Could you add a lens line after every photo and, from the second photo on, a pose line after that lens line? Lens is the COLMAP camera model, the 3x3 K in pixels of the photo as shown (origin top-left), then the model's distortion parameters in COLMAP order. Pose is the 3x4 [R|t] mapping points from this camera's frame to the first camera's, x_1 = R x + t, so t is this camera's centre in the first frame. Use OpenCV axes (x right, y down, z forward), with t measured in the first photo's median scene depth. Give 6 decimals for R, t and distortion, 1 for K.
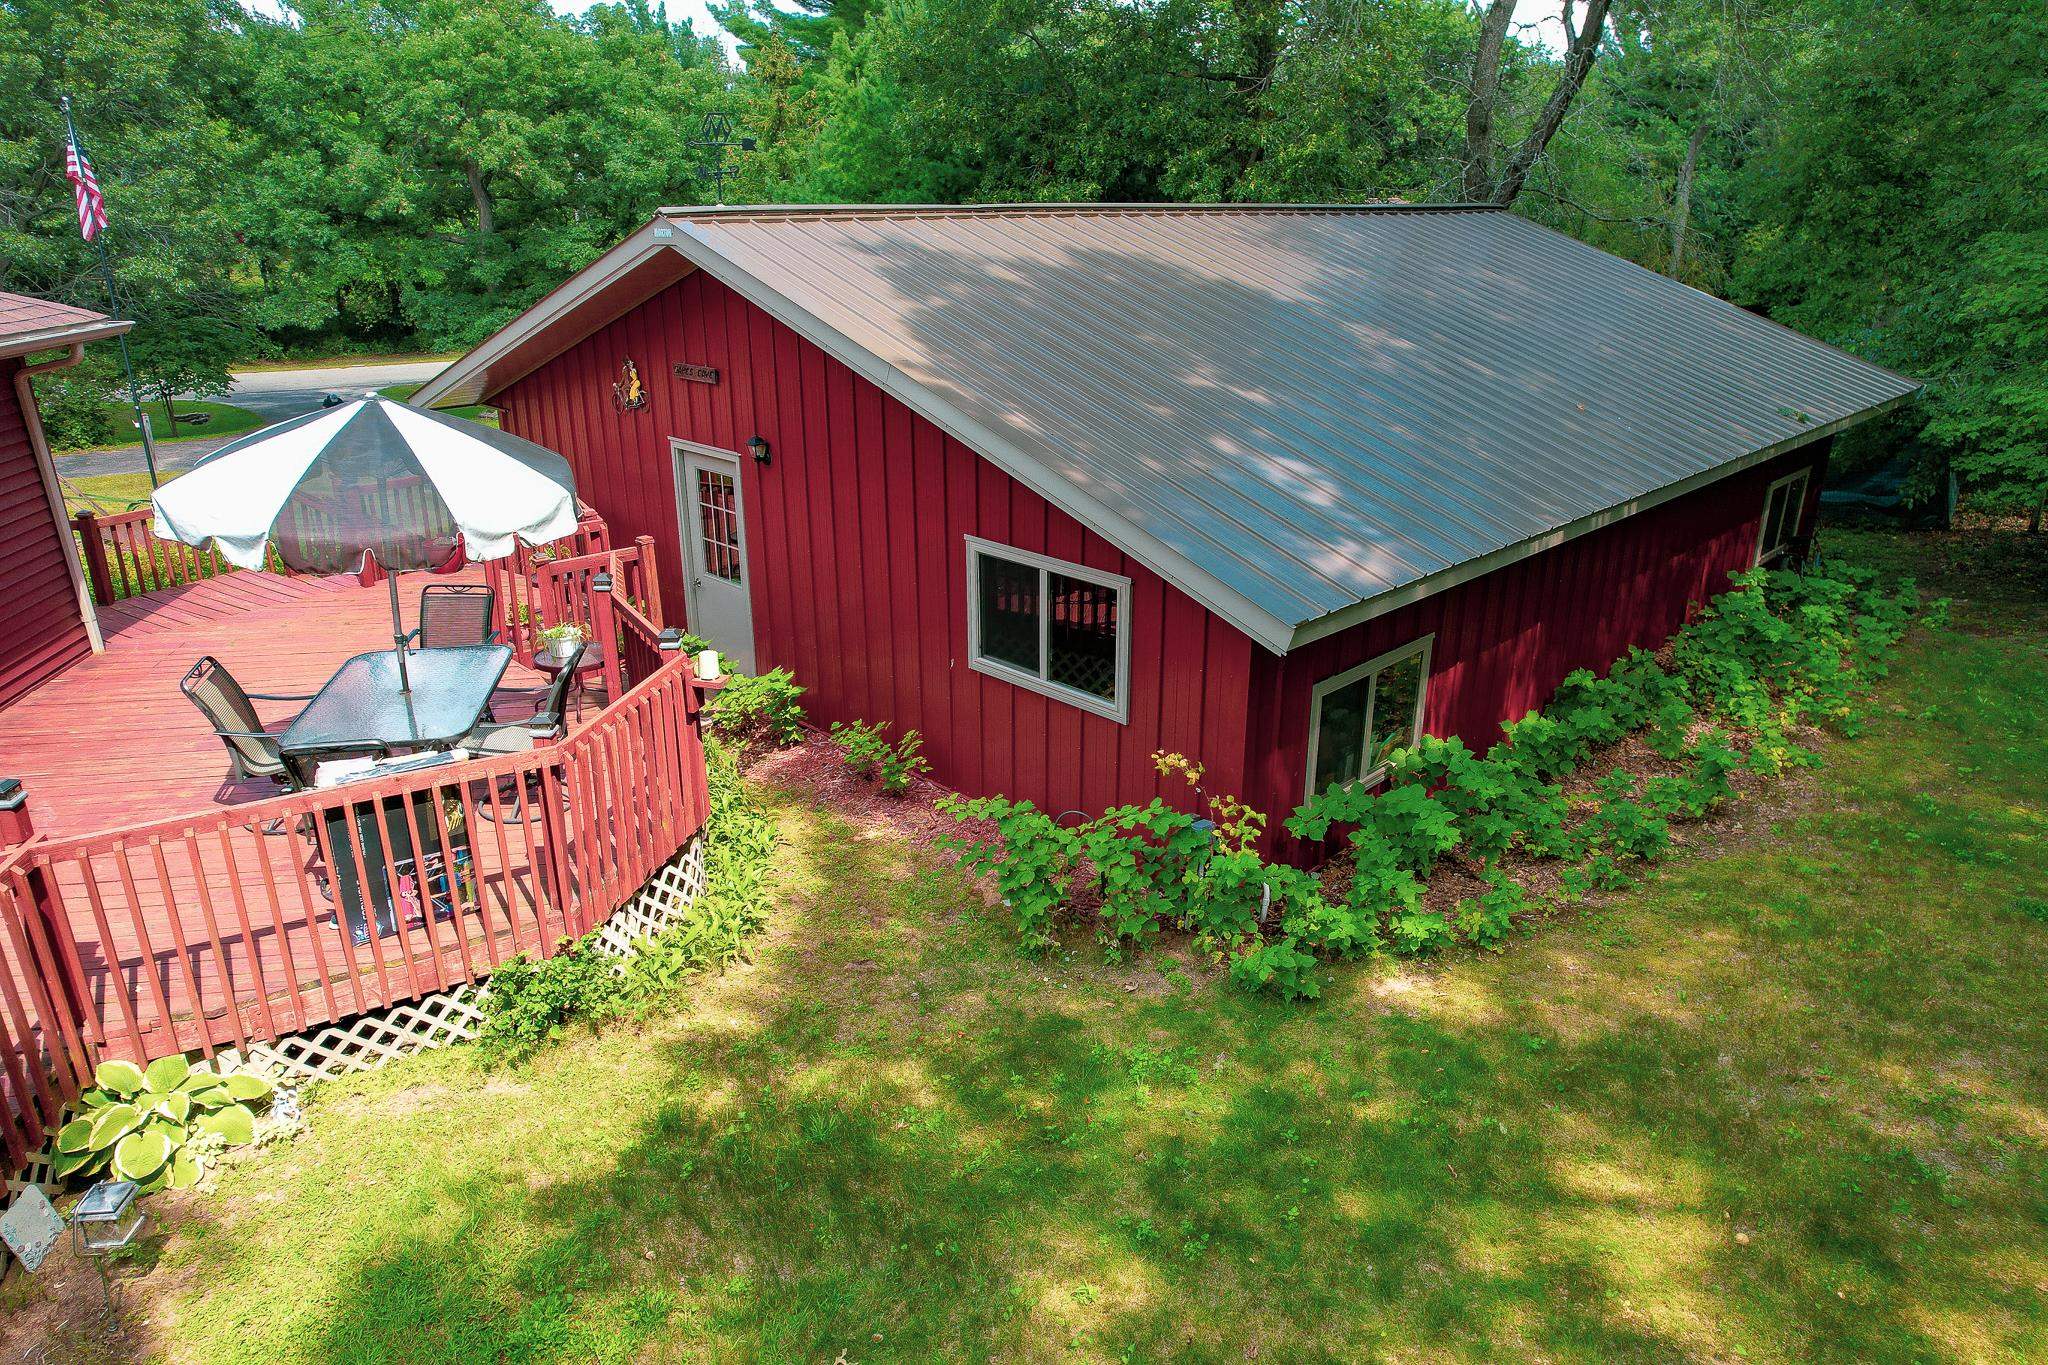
lens RADIAL K [[1310.6, 0, 1040.4], [0, 1310.6, 689.6], [0, 0, 1]] dist [-0.072503, 0.067214]
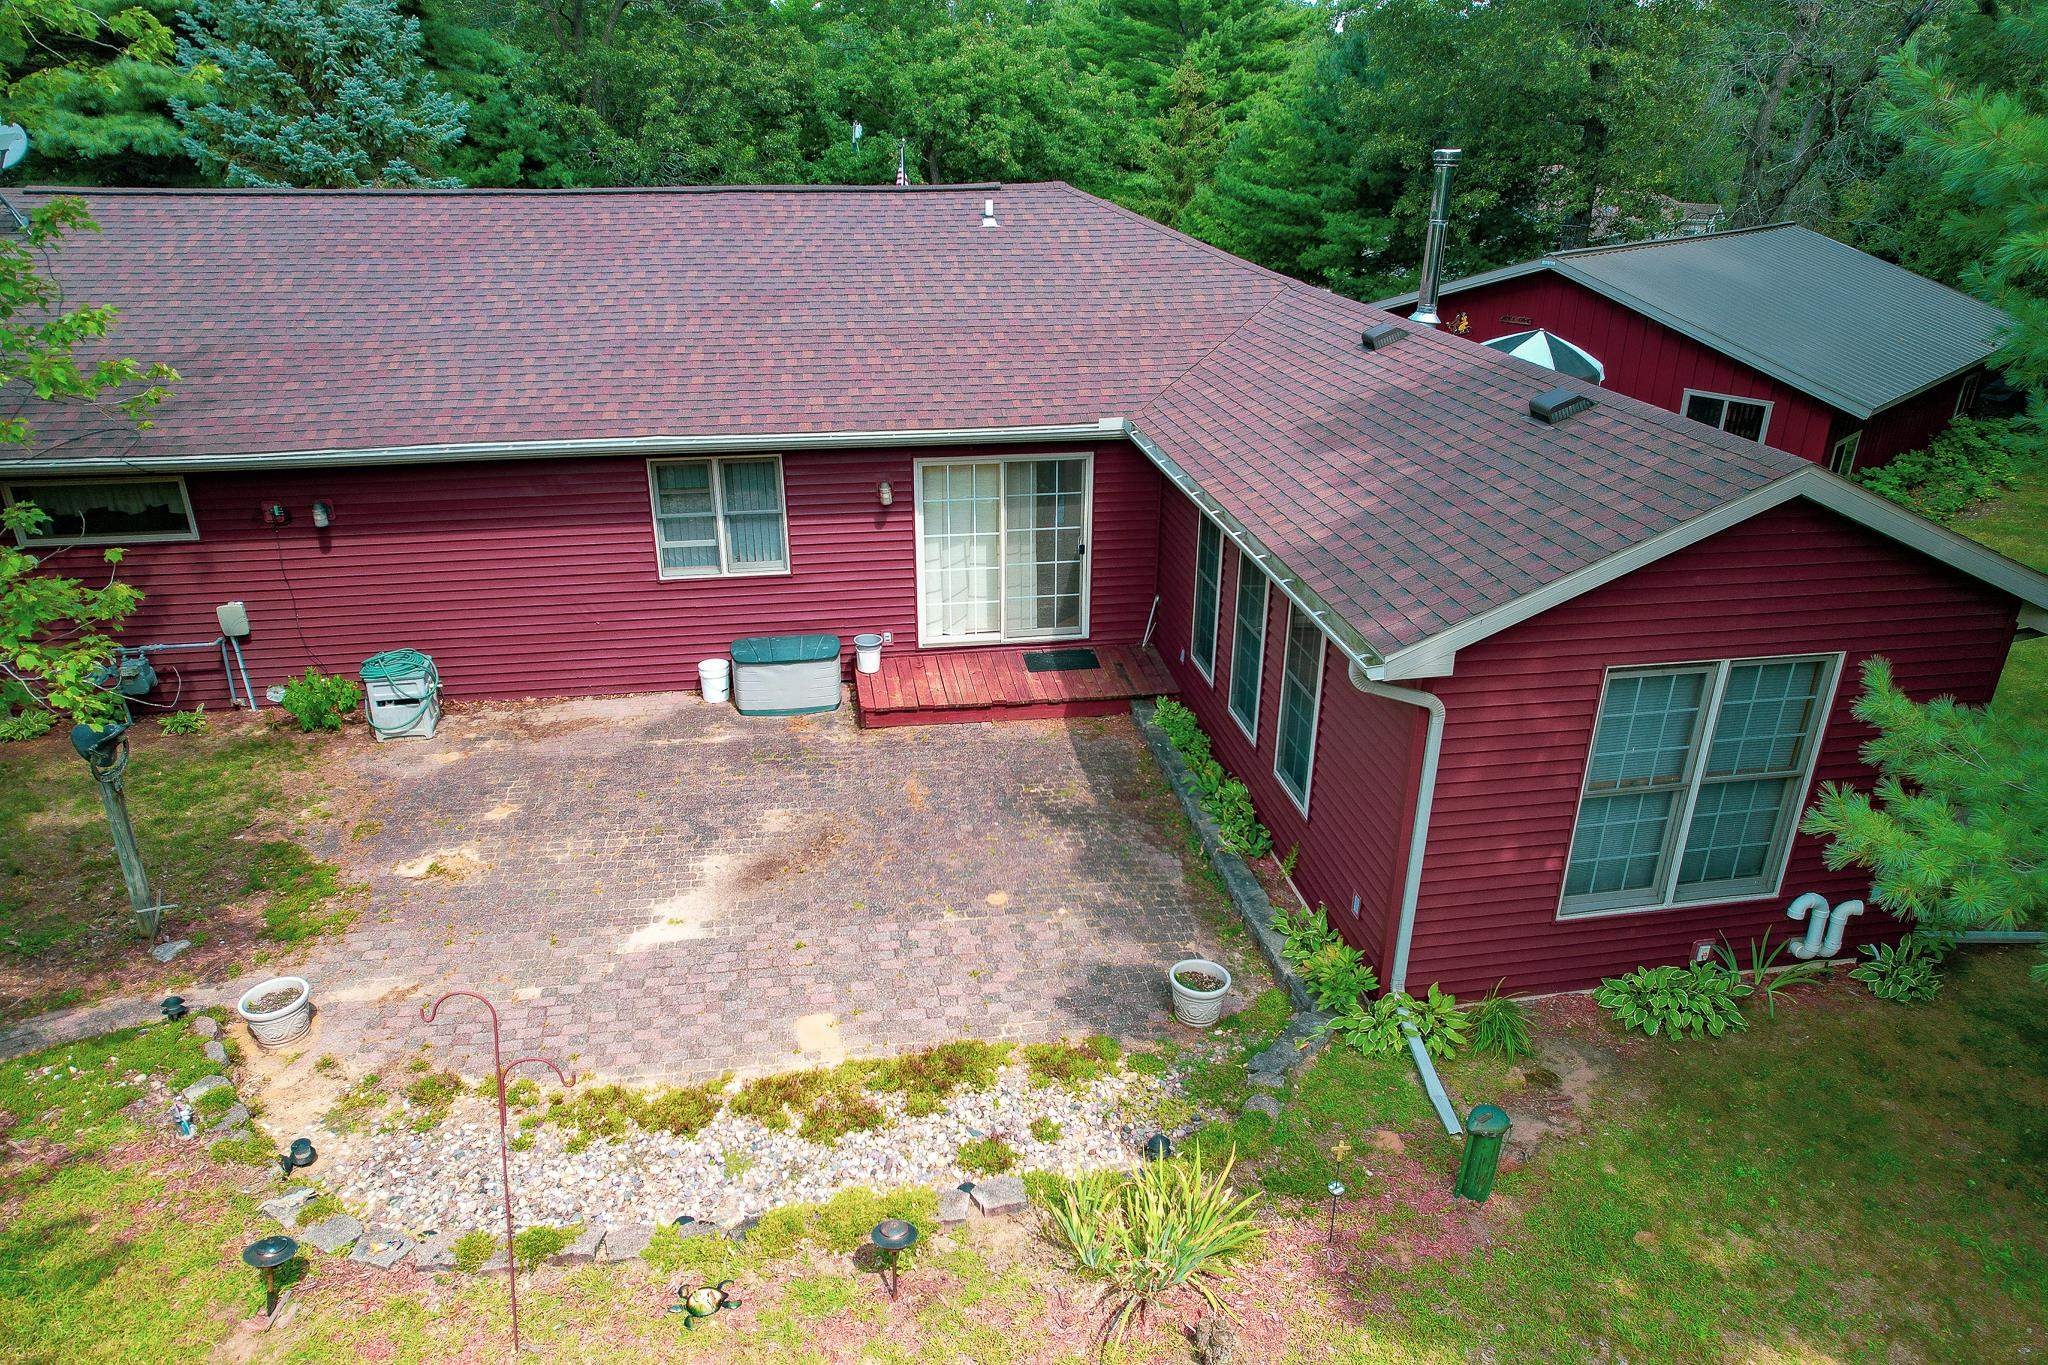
lens RADIAL K [[1310.6, 0, 1028.7], [0, 1310.6, 694.1], [0, 0, 1]] dist [-0.072503, 0.067214]
pose [[0.999926, 0.008007, -0.009109, -0.368178], [-0.007481, 0.998382, 0.056369, 0.097168], [0.009546, -0.056296, 0.998368, -0.436704]]
